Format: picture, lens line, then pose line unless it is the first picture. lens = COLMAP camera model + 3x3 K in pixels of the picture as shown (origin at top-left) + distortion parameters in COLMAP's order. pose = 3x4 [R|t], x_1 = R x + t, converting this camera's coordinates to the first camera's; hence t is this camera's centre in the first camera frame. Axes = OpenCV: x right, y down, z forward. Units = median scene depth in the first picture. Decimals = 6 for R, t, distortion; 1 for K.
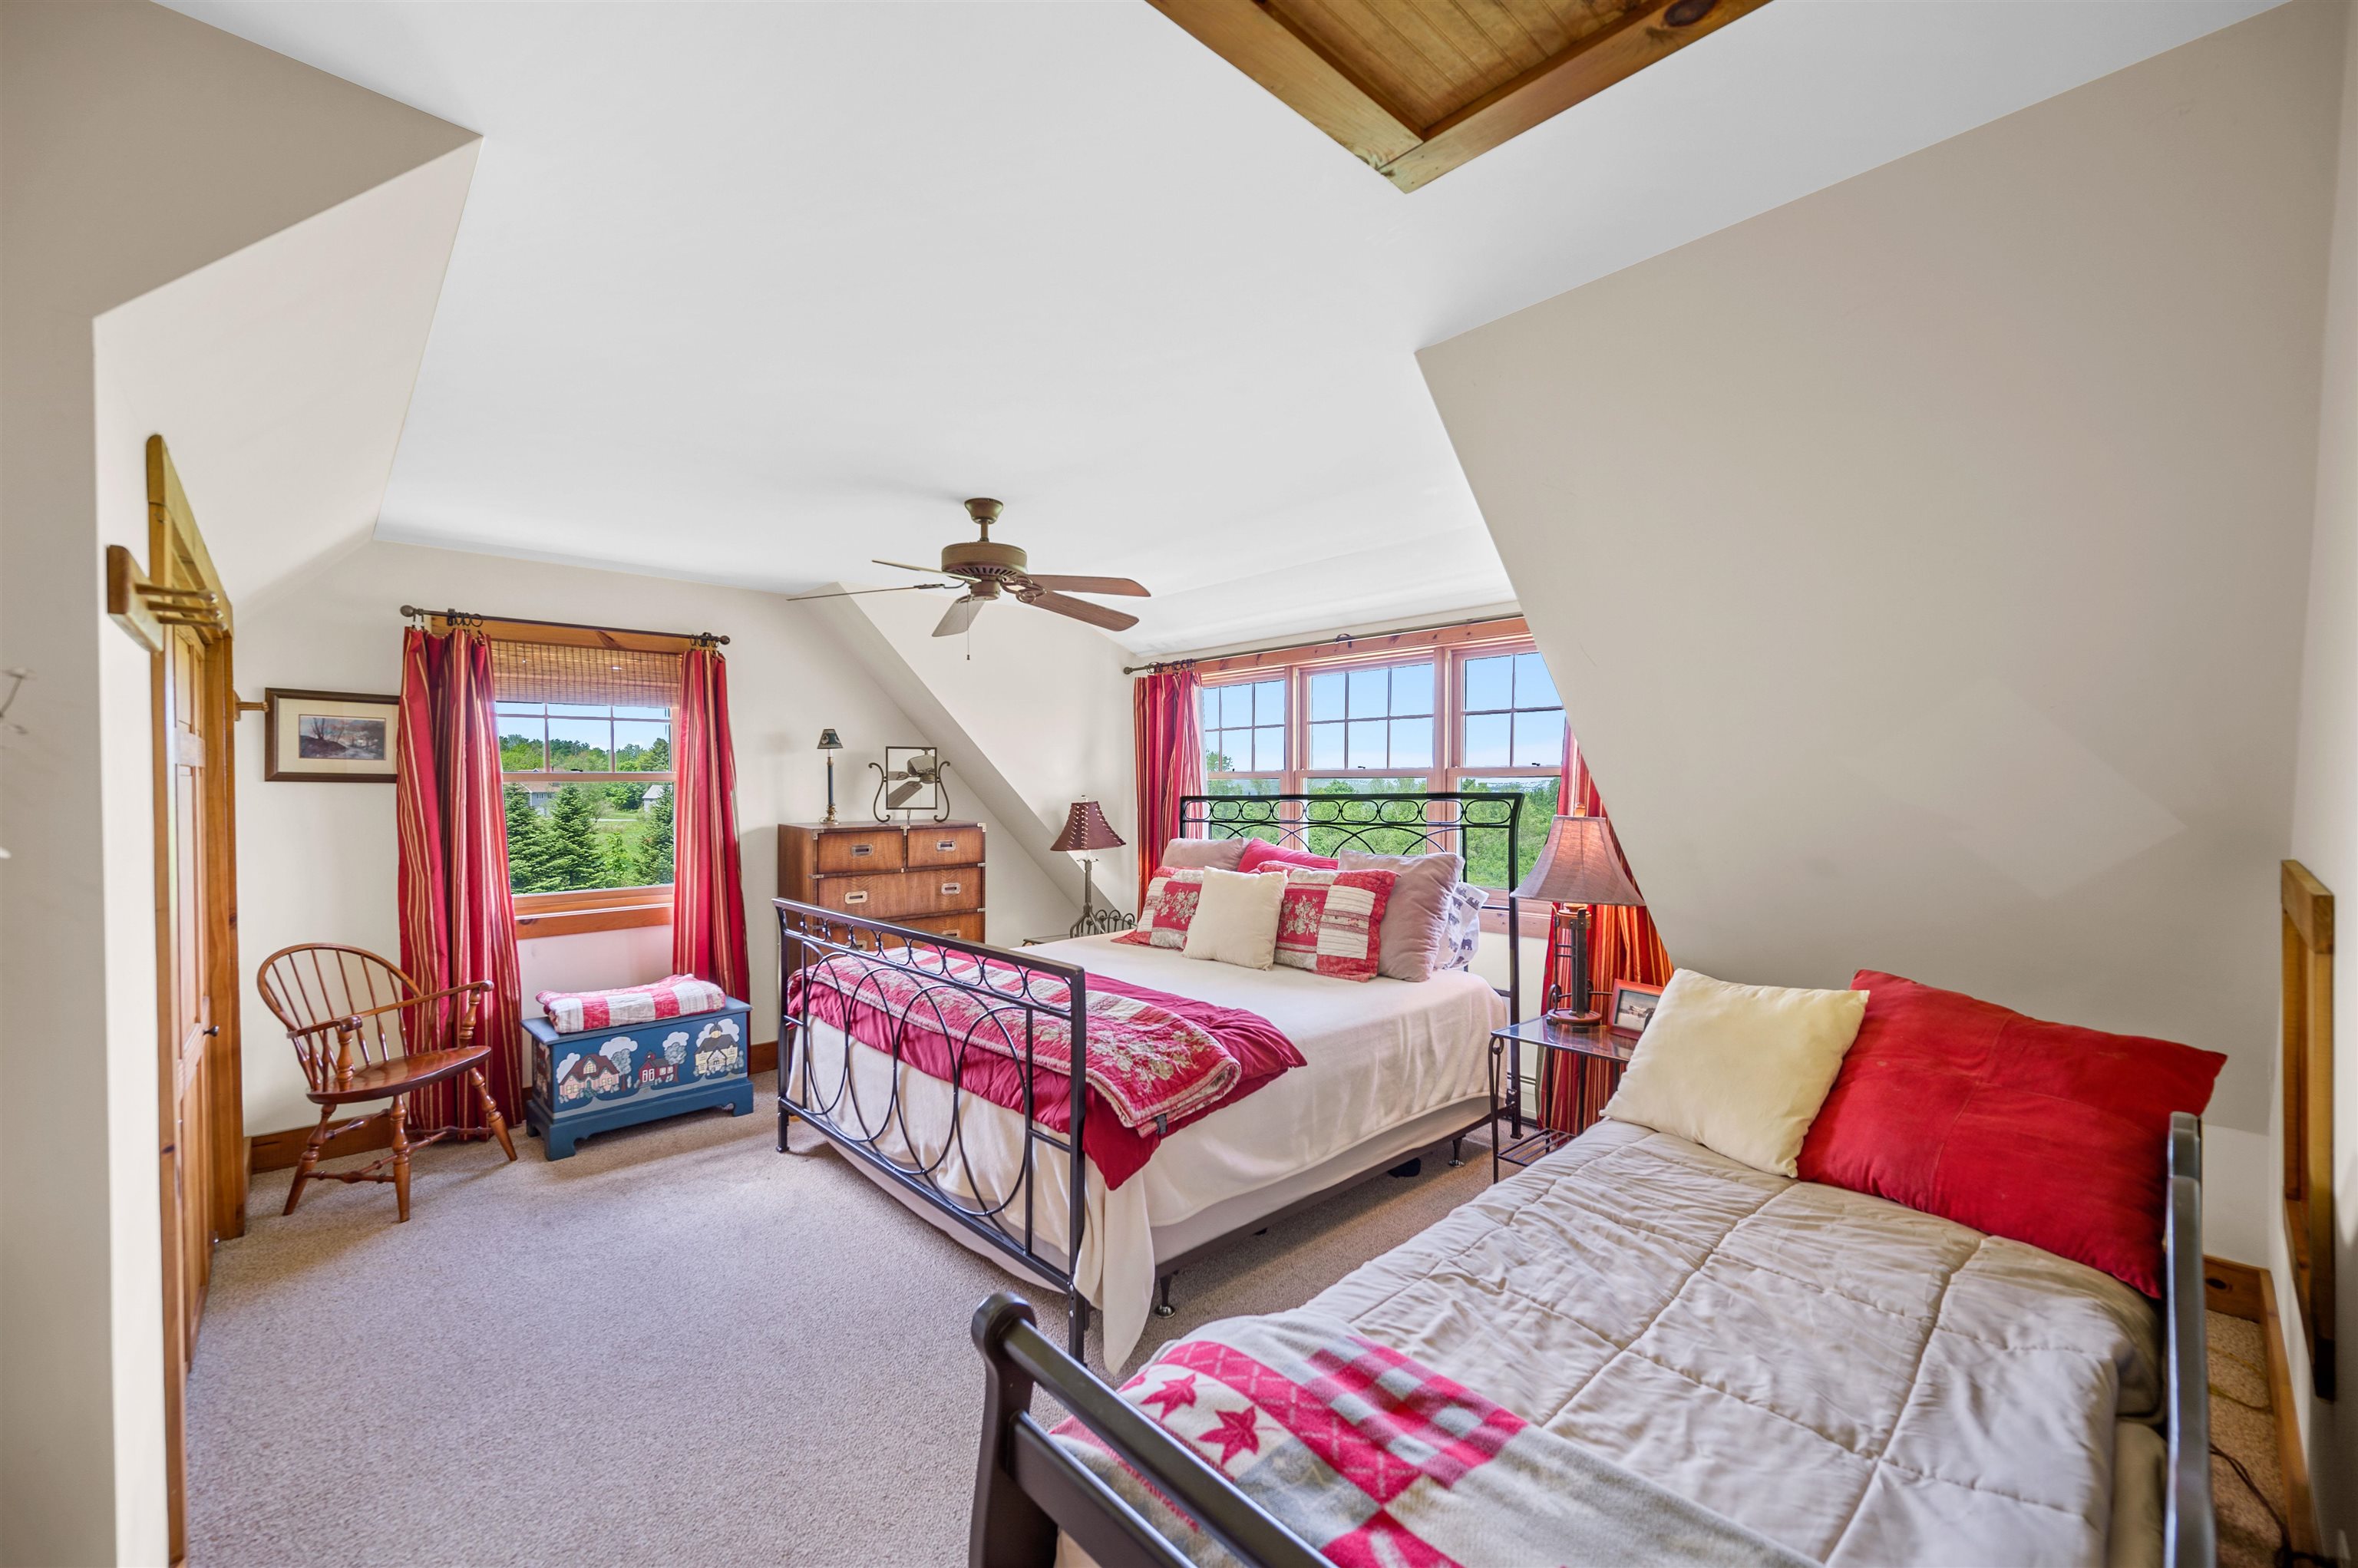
lens RADIAL K [[918.2, 0, 1179.6], [0, 918.2, 781.3], [0, 0, 1]] dist [0.002120, 0.000100]
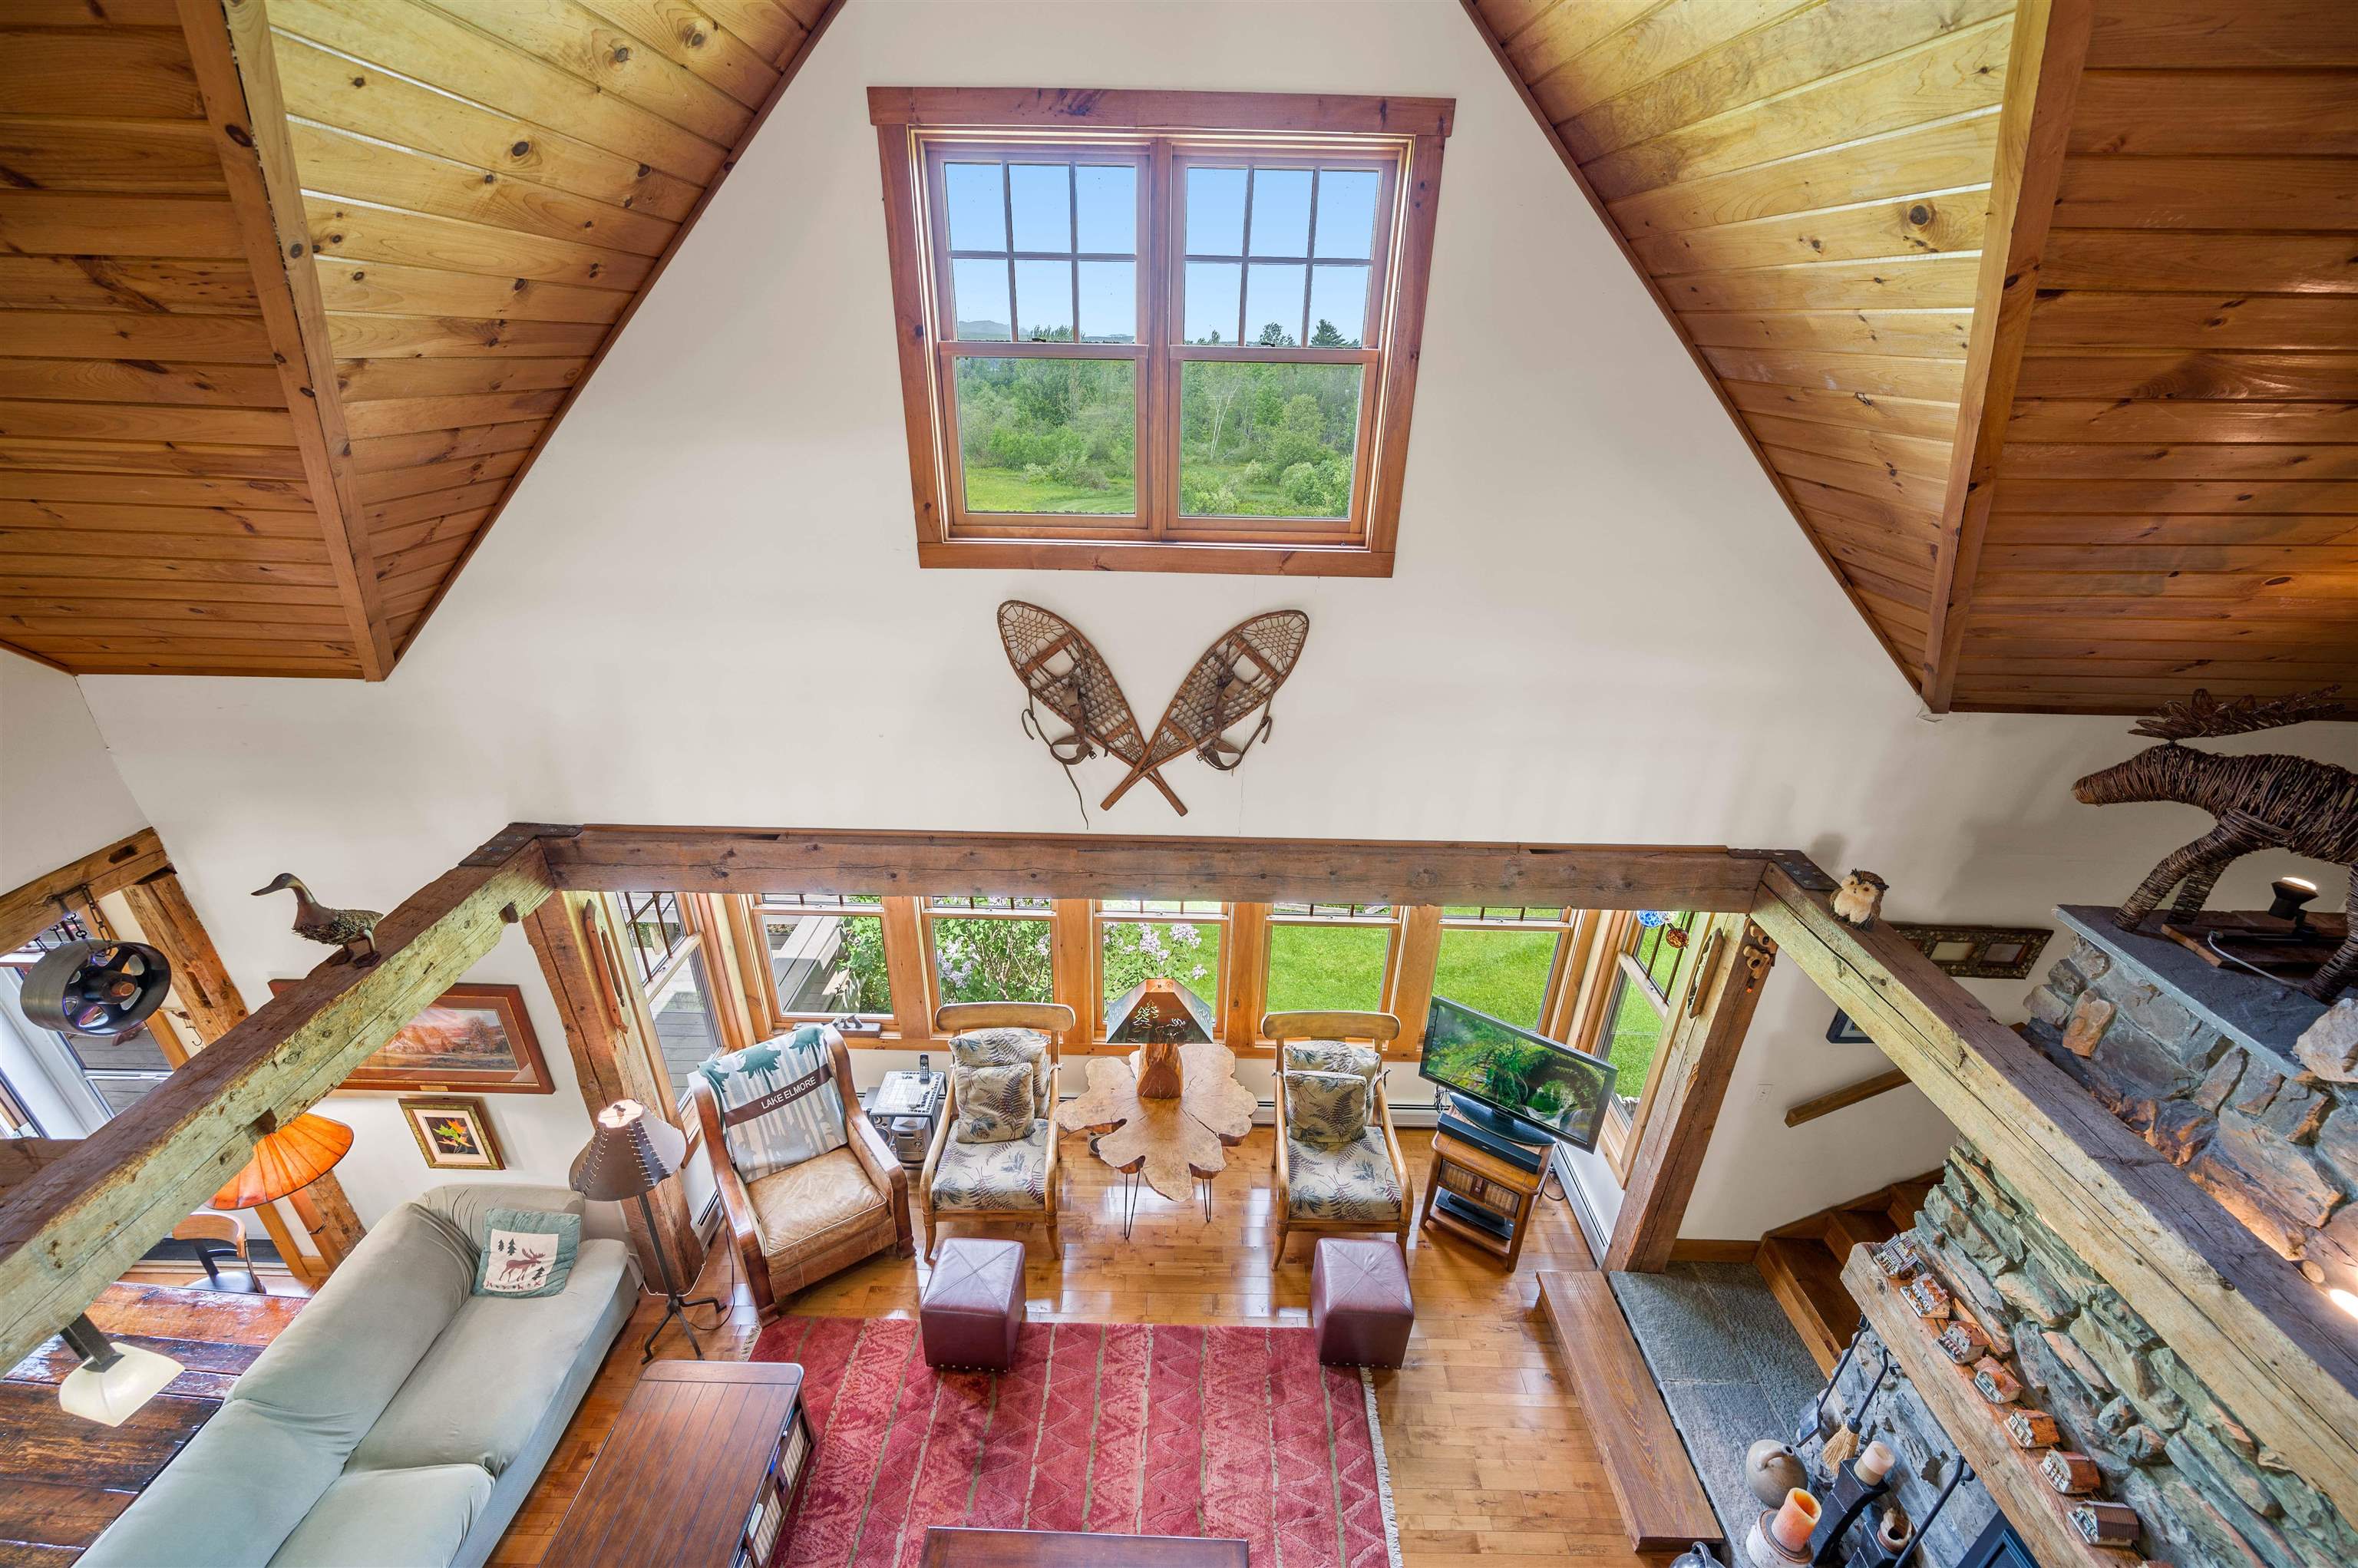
lens RADIAL K [[918.2, 0, 1170.8], [0, 918.2, 790.8], [0, 0, 1]] dist [0.002120, 0.000100]
pose [[0.698920, -0.290442, 0.653570, -0.296258], [-0.025552, 0.903105, 0.428658, -0.003351], [-0.714743, -0.316298, 0.623777, 0.415950]]
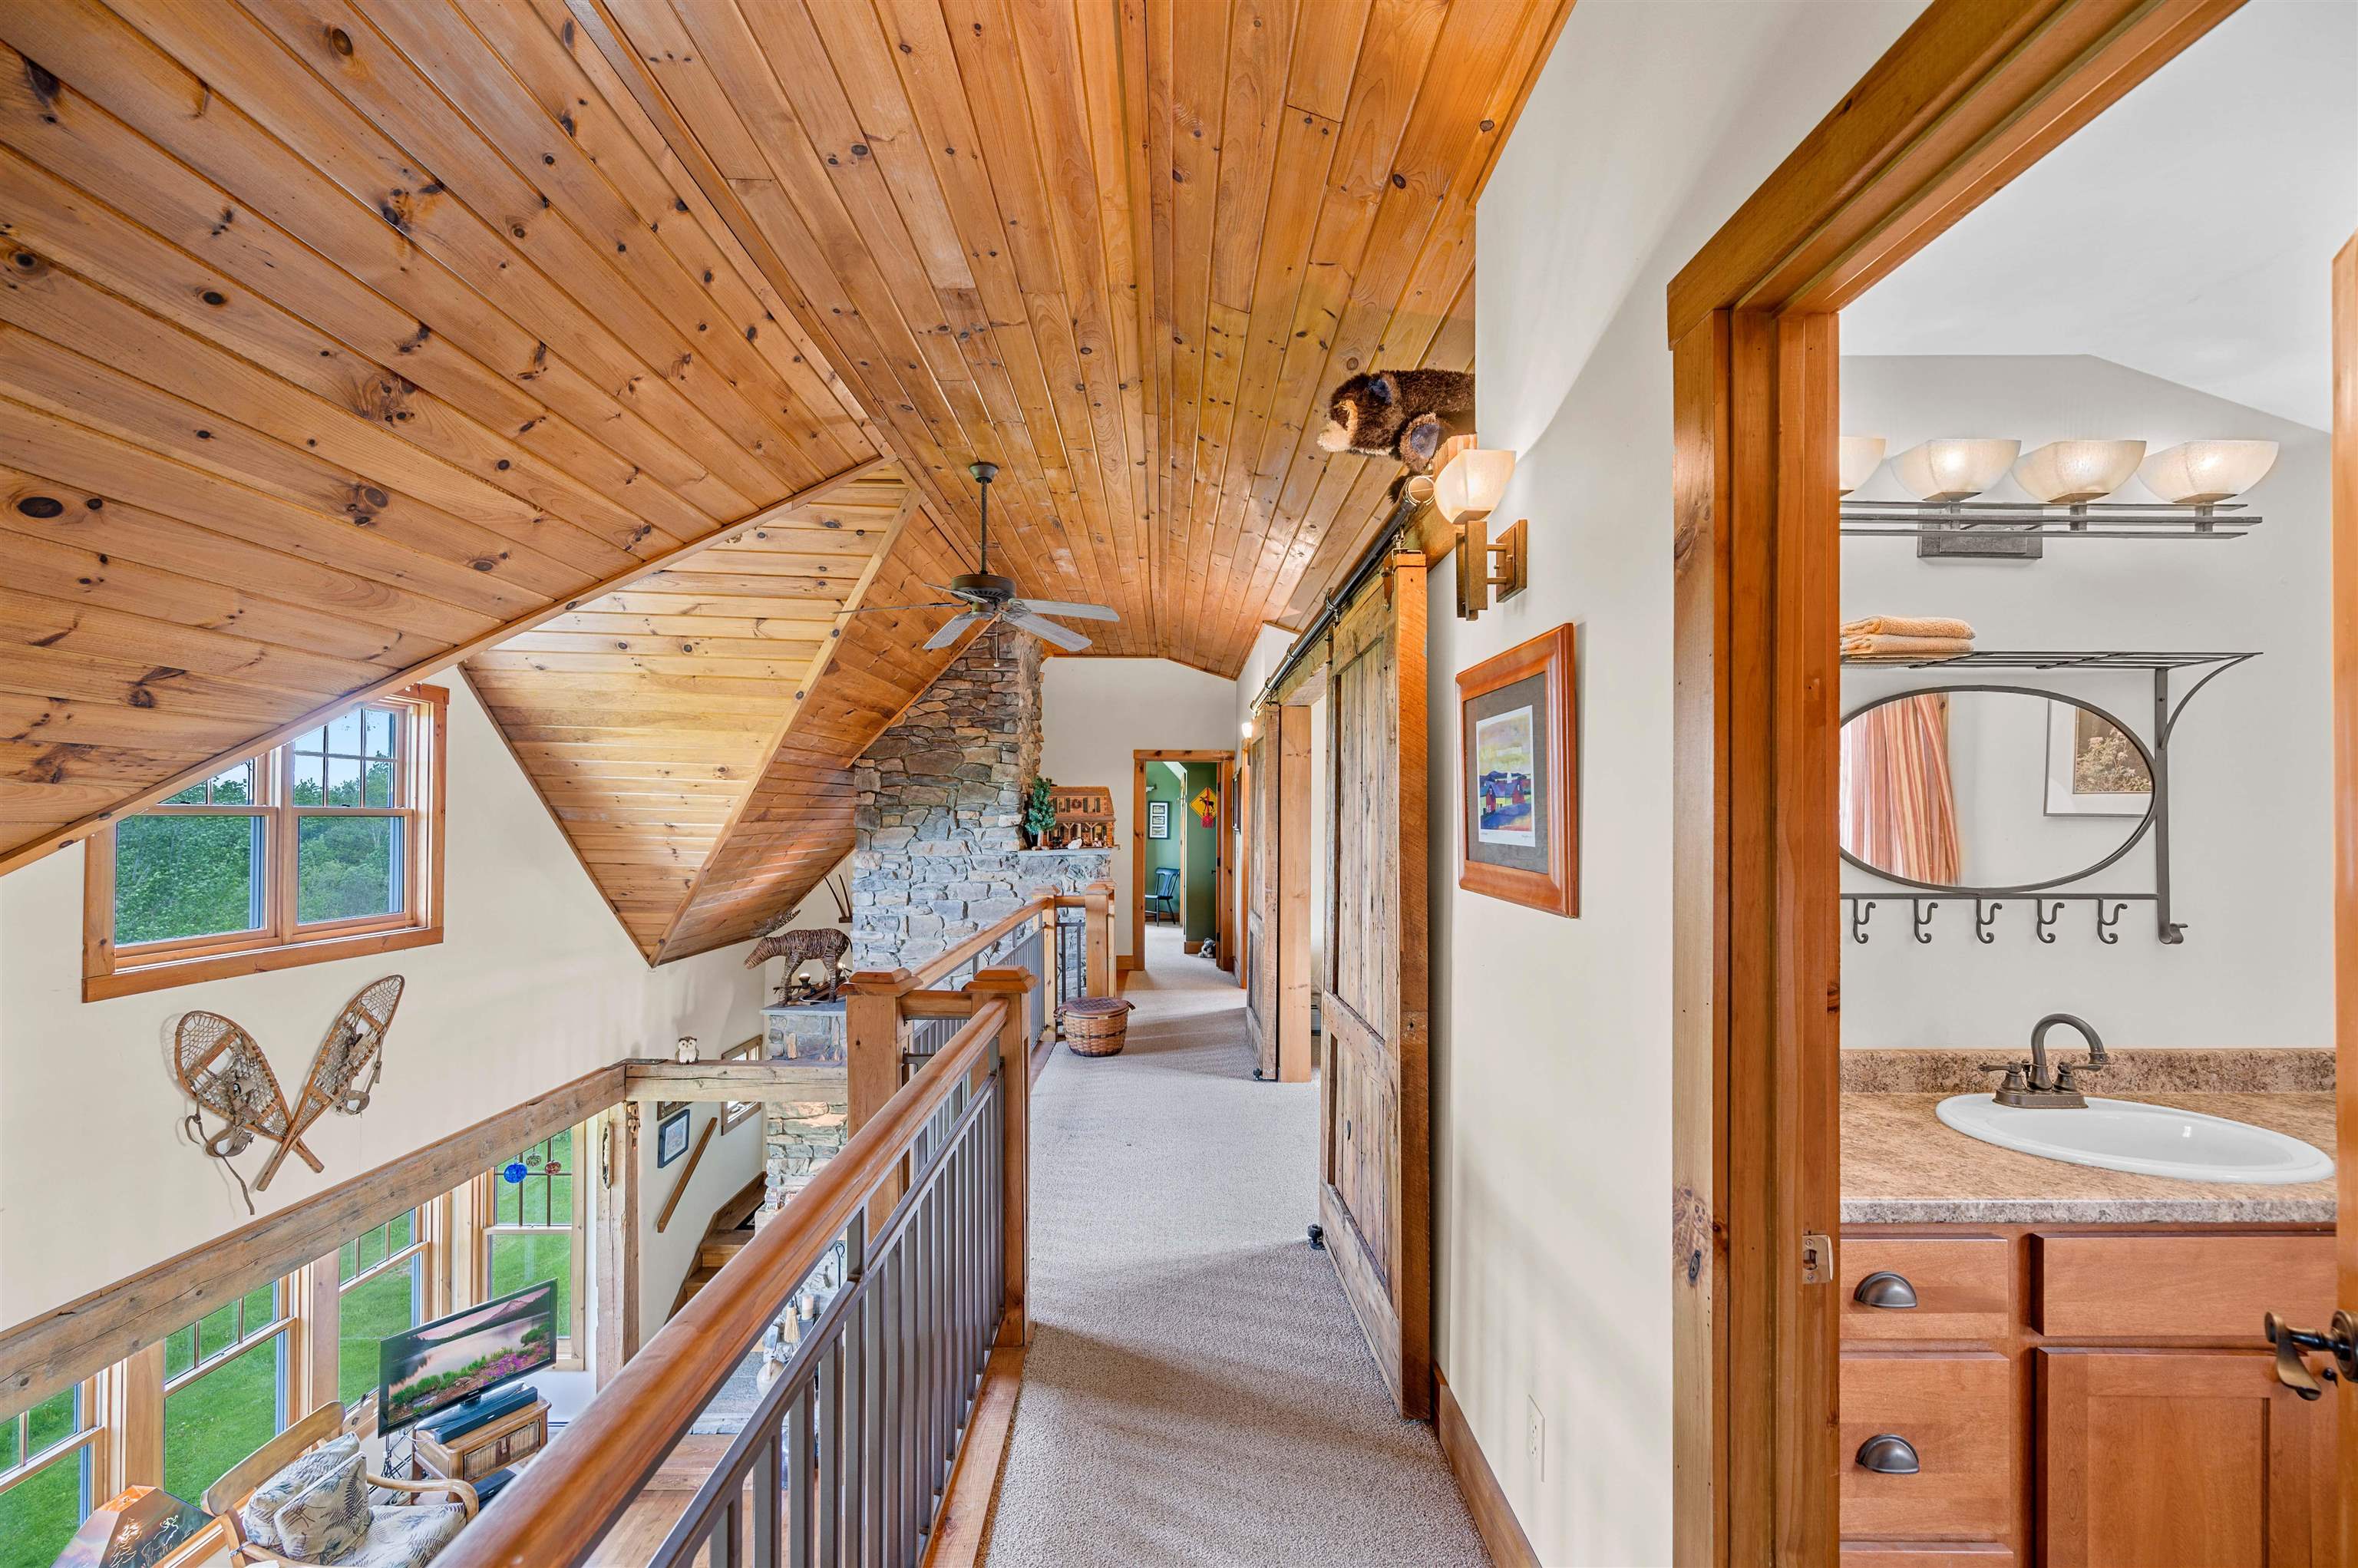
lens RADIAL K [[918.2, 0, 1178.2], [0, 918.2, 807.8], [0, 0, 1]] dist [0.002120, 0.000100]
pose [[-0.735211, 0.019221, 0.677566, -0.903622], [0.006906, 0.999758, -0.020867, 0.013277], [-0.677803, -0.010663, -0.735166, 0.892438]]
